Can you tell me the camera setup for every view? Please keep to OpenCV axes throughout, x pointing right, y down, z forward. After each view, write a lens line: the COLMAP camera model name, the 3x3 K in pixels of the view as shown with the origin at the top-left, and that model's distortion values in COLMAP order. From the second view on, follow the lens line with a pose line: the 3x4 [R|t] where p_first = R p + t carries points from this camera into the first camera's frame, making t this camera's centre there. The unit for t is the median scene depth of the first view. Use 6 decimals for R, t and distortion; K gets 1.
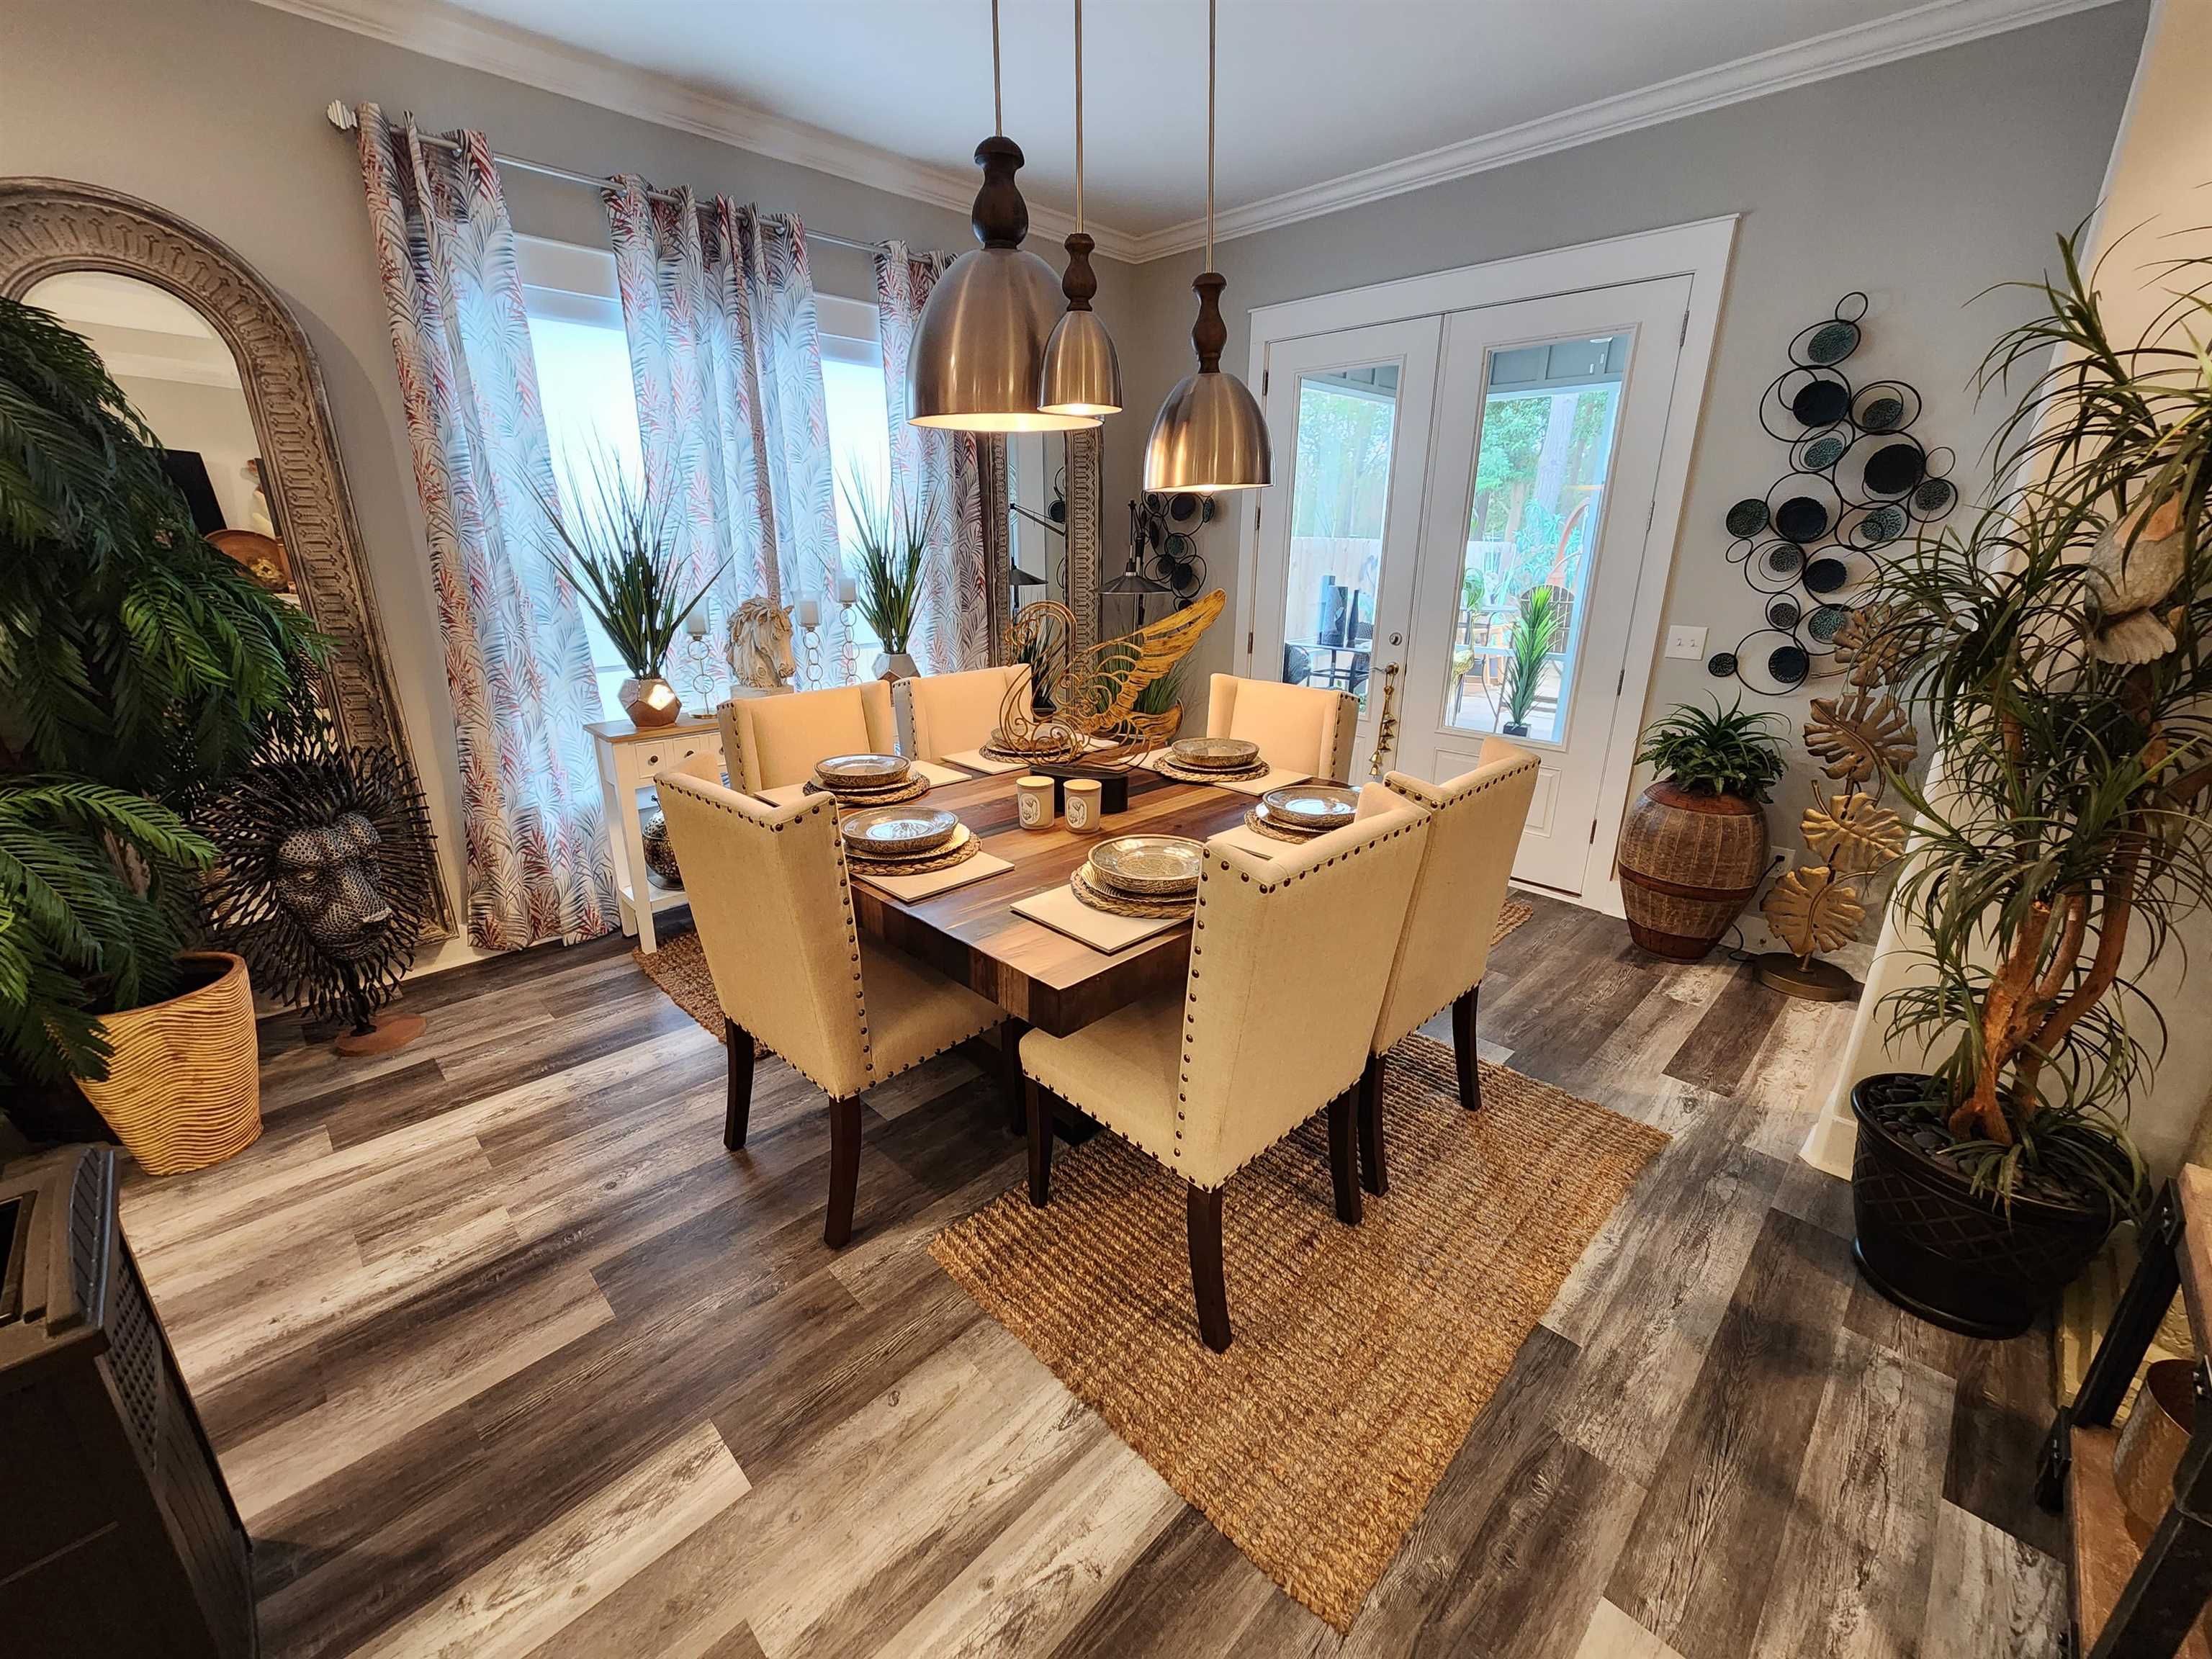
lens RADIAL K [[909.1, 0, 1097.8], [0, 909.1, 826.9], [0, 0, 1]] dist [0.001299, 0.000177]
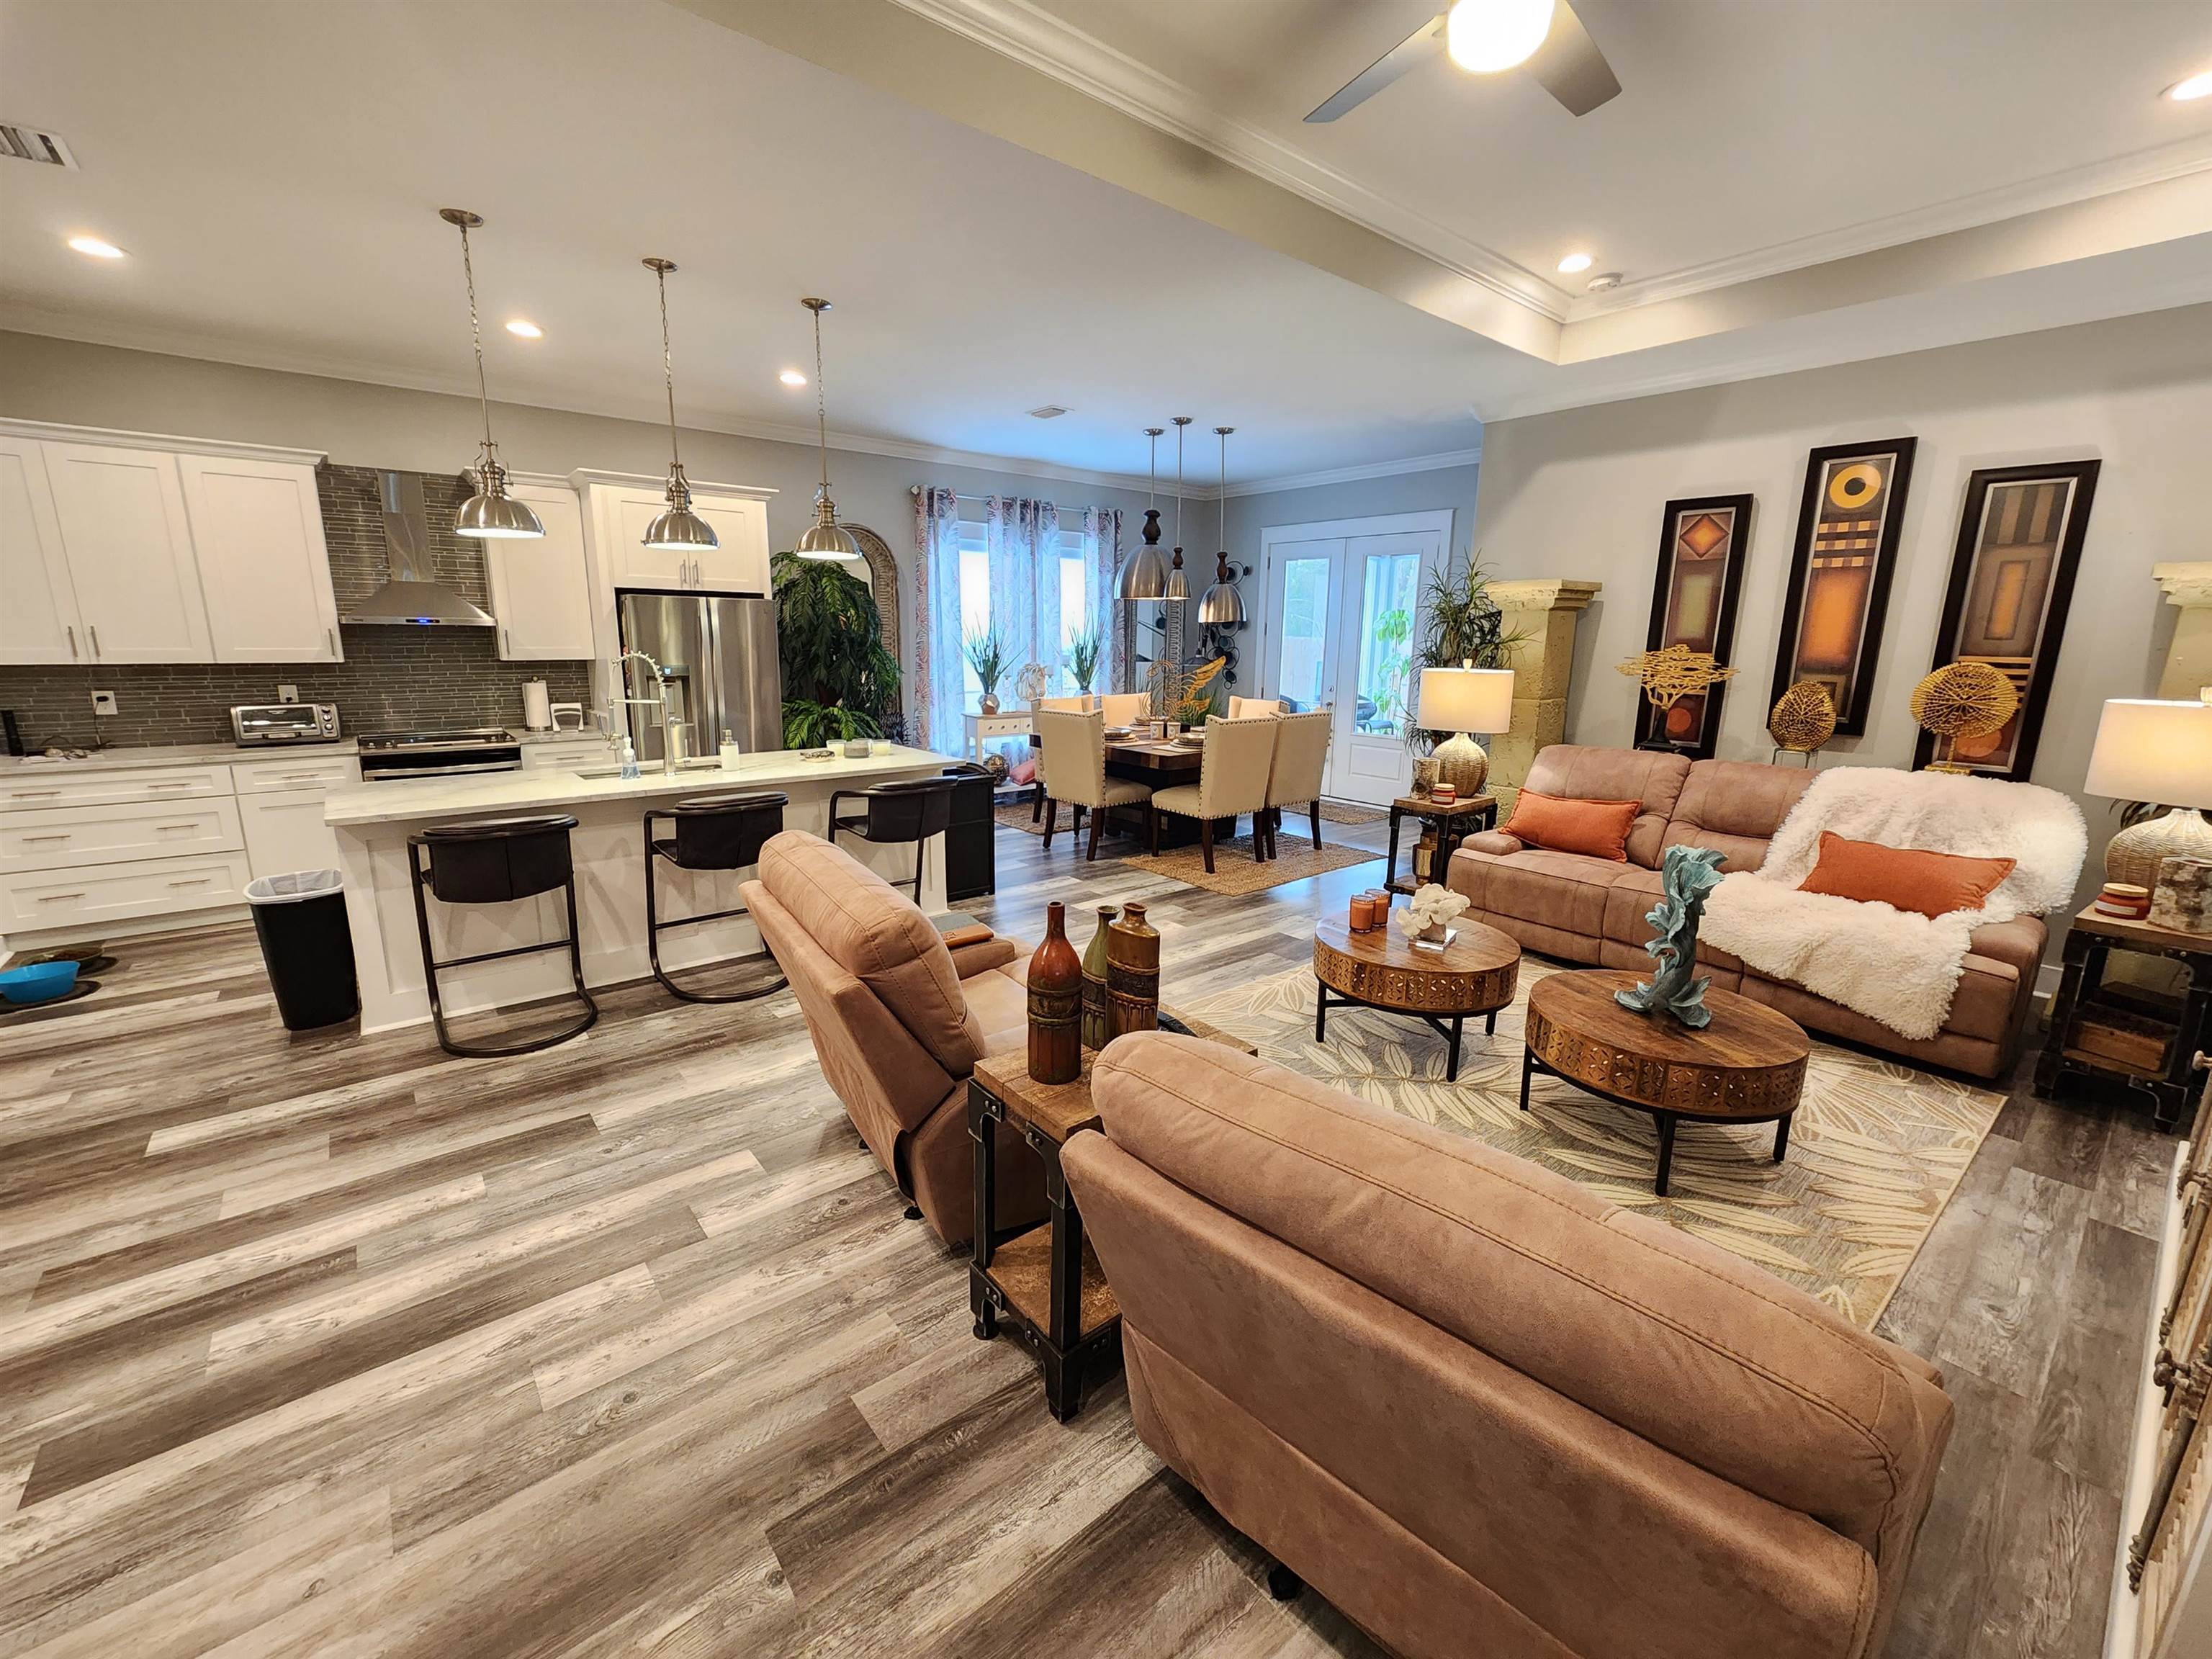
lens RADIAL K [[909.1, 0, 1098.3], [0, 909.1, 824.4], [0, 0, 1]] dist [0.001299, 0.000177]
pose [[0.995665, 0.027281, -0.088916, 0.009315], [-0.036324, 0.994150, -0.101721, 0.568725], [0.085621, 0.104510, 0.990831, -1.808319]]
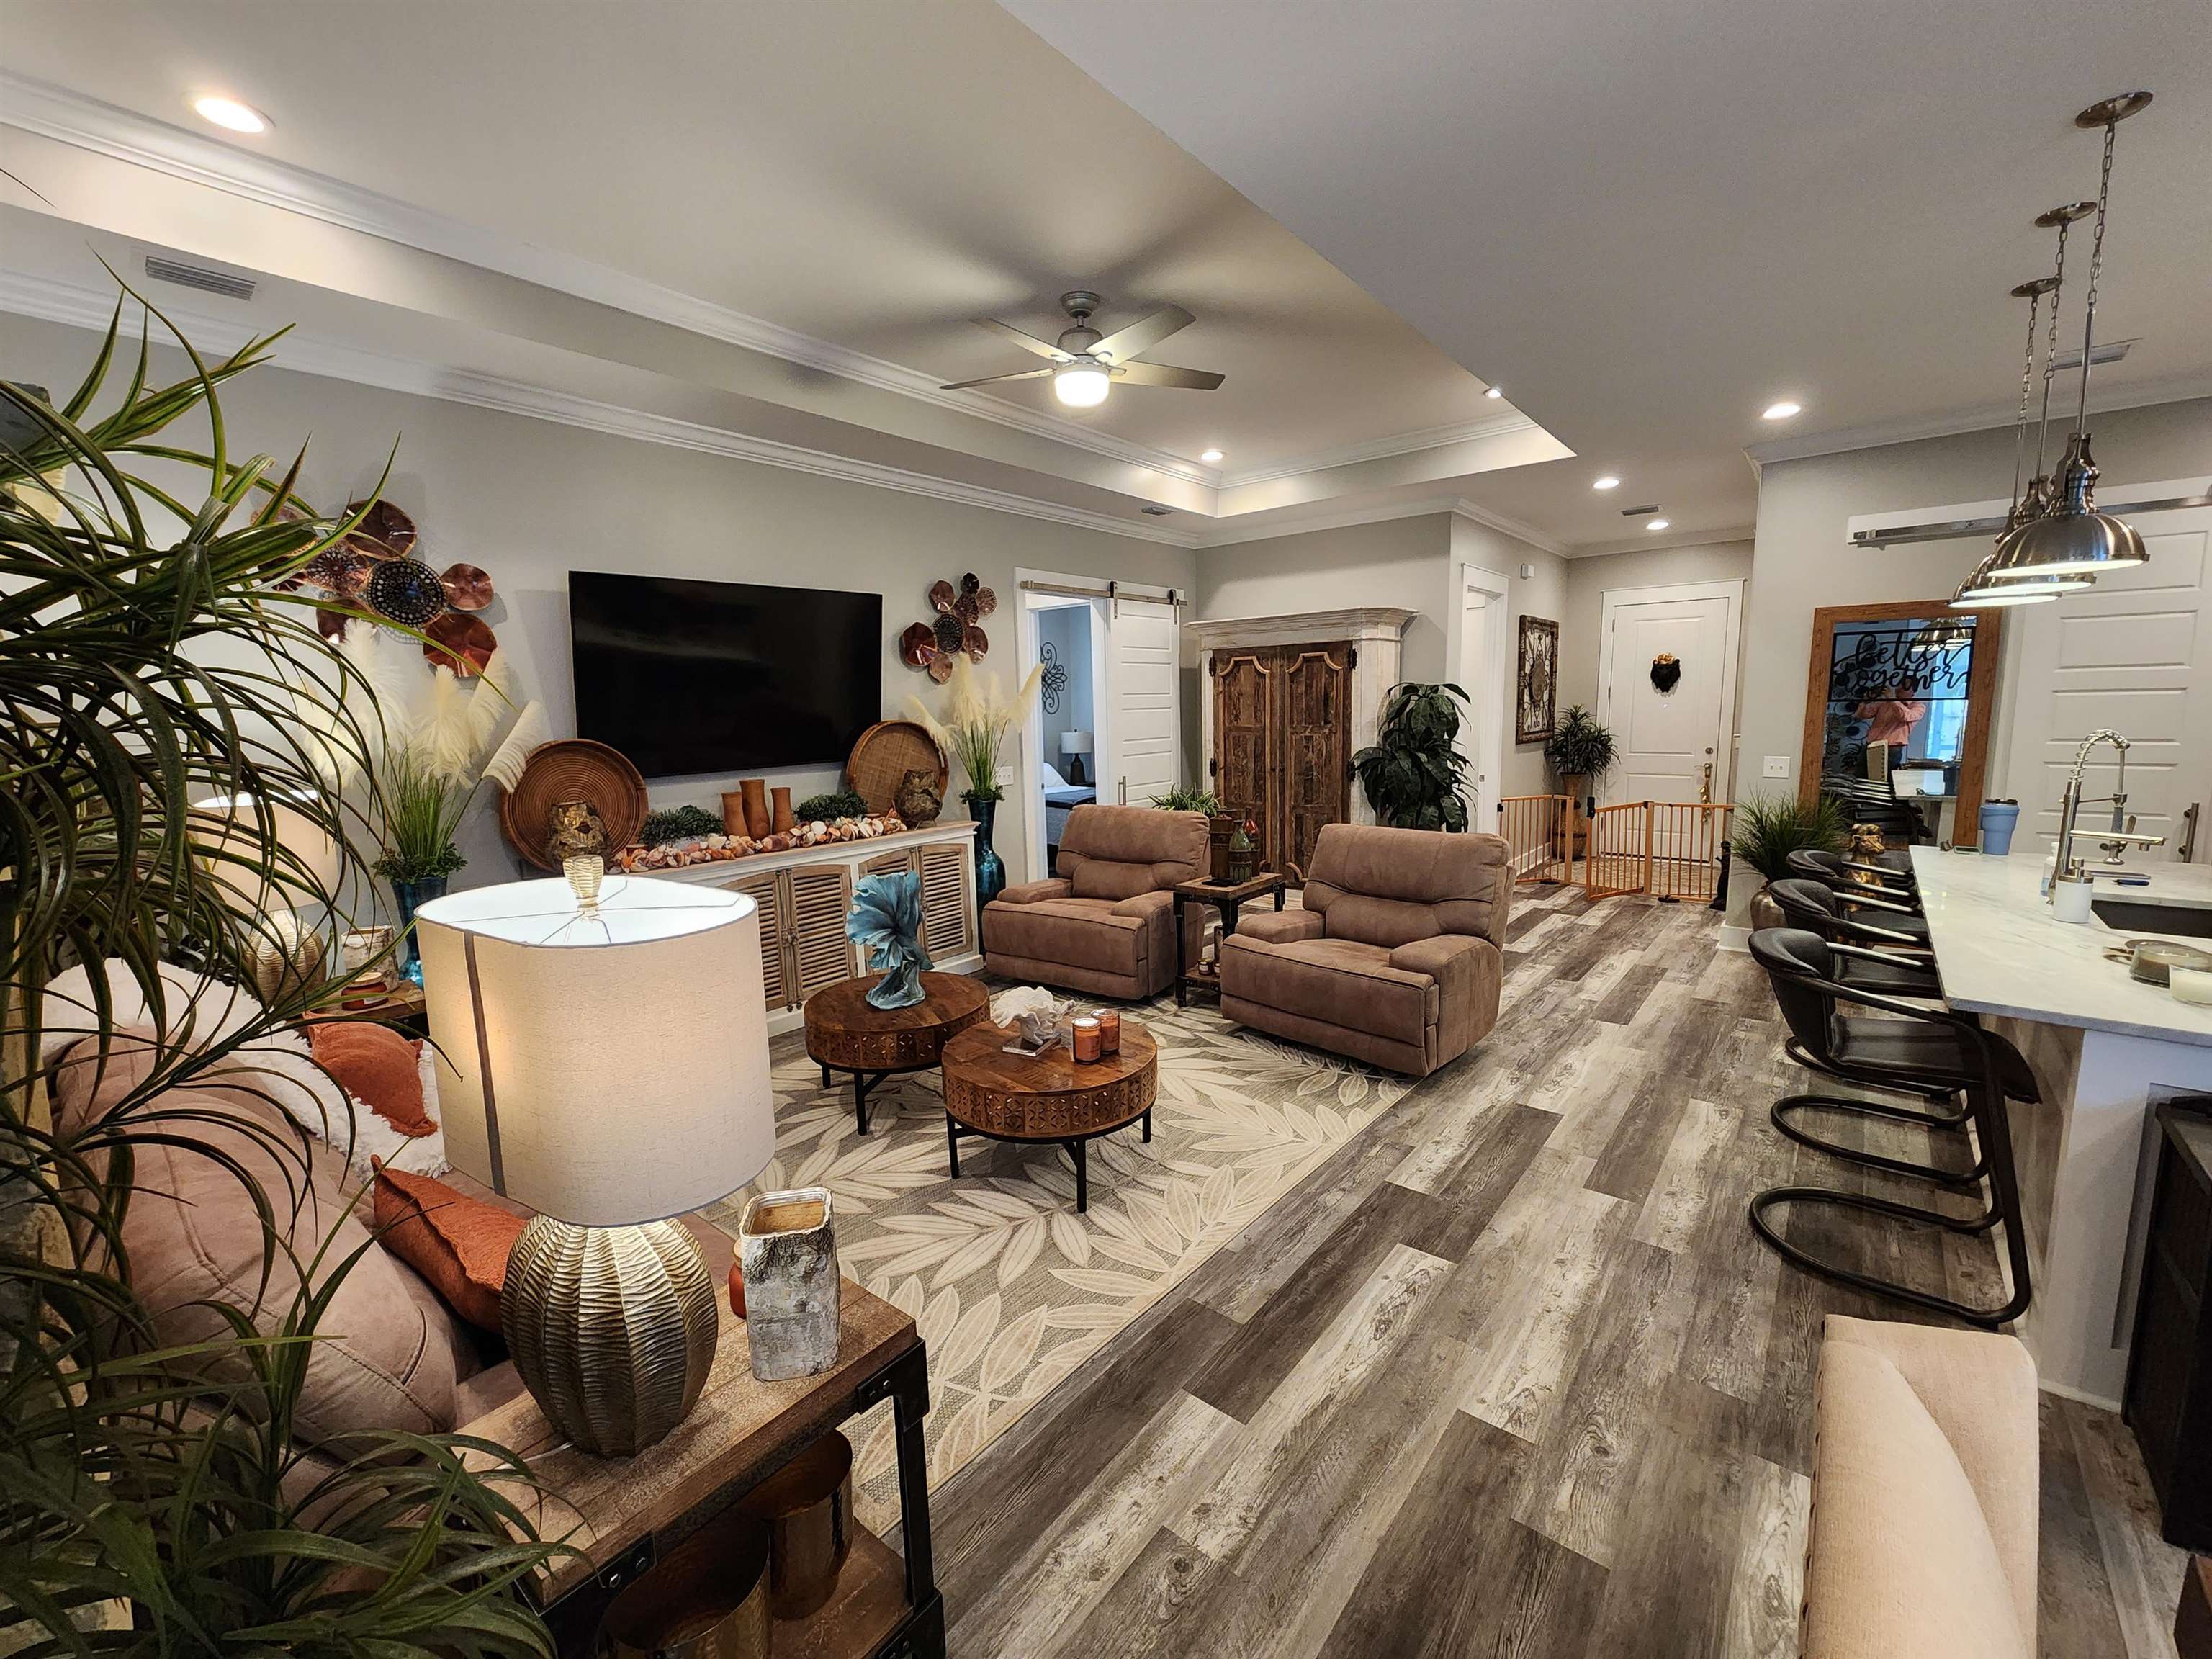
lens RADIAL K [[909.1, 0, 1094.0], [0, 909.1, 823.9], [0, 0, 1]] dist [0.001299, 0.000177]
pose [[-0.995759, 0.030148, -0.086919, 0.444649], [-0.010283, 0.902389, 0.430801, -0.304457], [0.091422, 0.429867, -0.898252, 0.828828]]
